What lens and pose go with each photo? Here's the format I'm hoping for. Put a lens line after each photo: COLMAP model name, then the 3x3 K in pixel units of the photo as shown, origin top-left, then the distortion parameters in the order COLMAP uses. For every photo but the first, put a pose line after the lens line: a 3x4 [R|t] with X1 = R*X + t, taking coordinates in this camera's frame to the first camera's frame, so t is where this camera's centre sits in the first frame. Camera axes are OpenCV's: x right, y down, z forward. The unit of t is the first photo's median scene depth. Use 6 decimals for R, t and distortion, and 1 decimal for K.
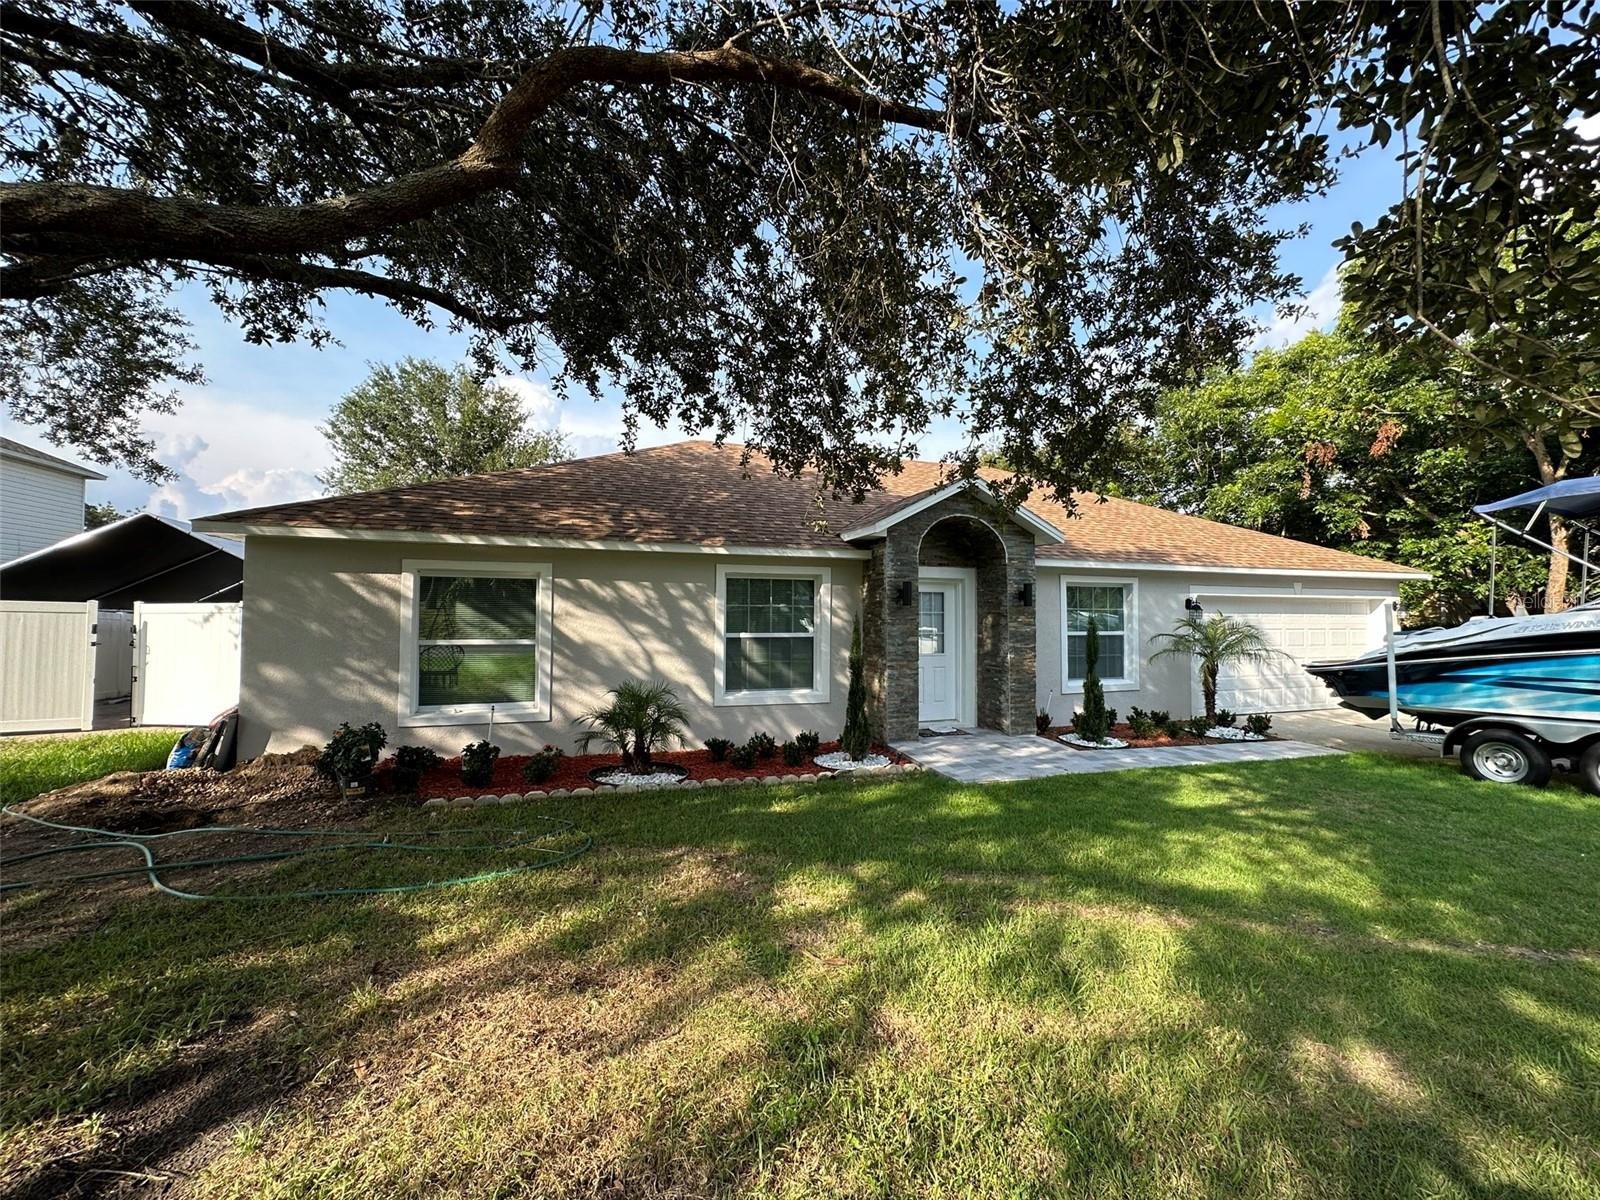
lens RADIAL K [[639.0, 0, 799.5], [0, 639.0, 602.3], [0, 0, 1]] dist [-0.002539, 0.001002]
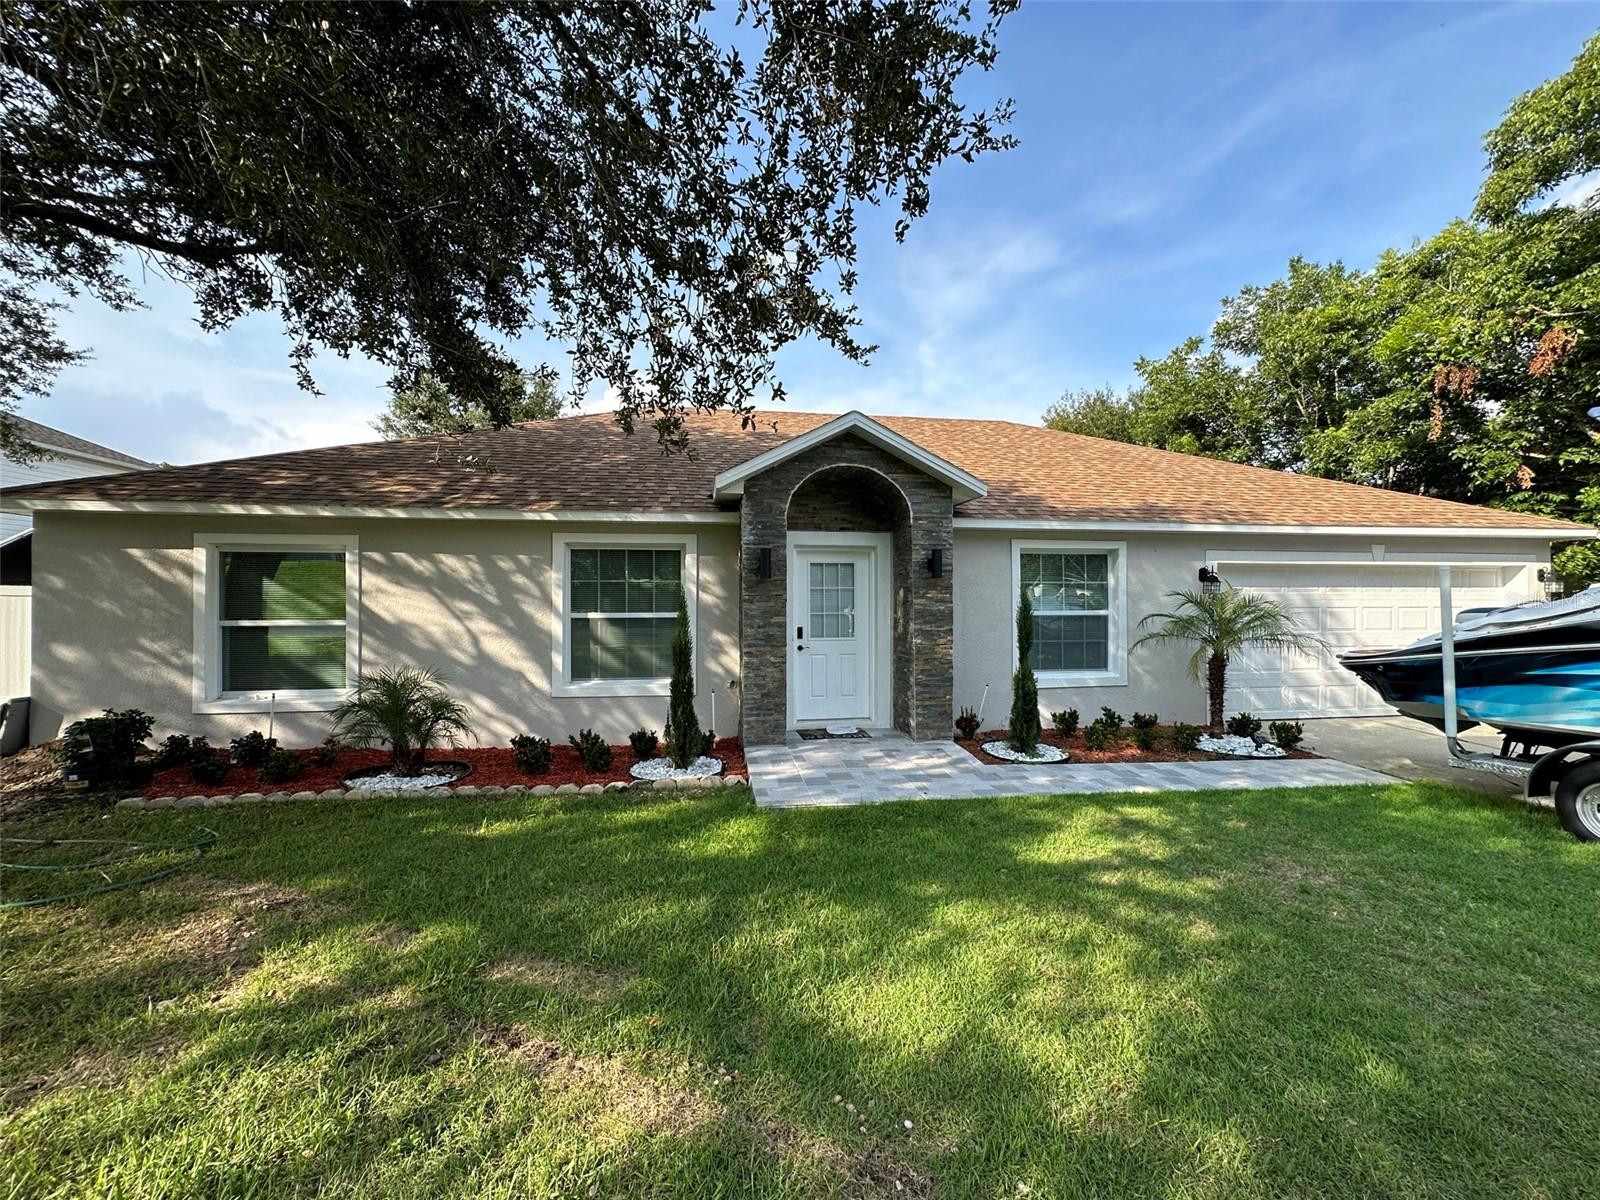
lens RADIAL K [[639.0, 0, 799.6], [0, 639.0, 598.0], [0, 0, 1]] dist [-0.002539, 0.001002]
pose [[0.984324, -0.006016, -0.176266, 0.361578], [0.009228, 0.999806, 0.017407, 0.017499], [0.176127, -0.018761, 0.984189, 0.214409]]
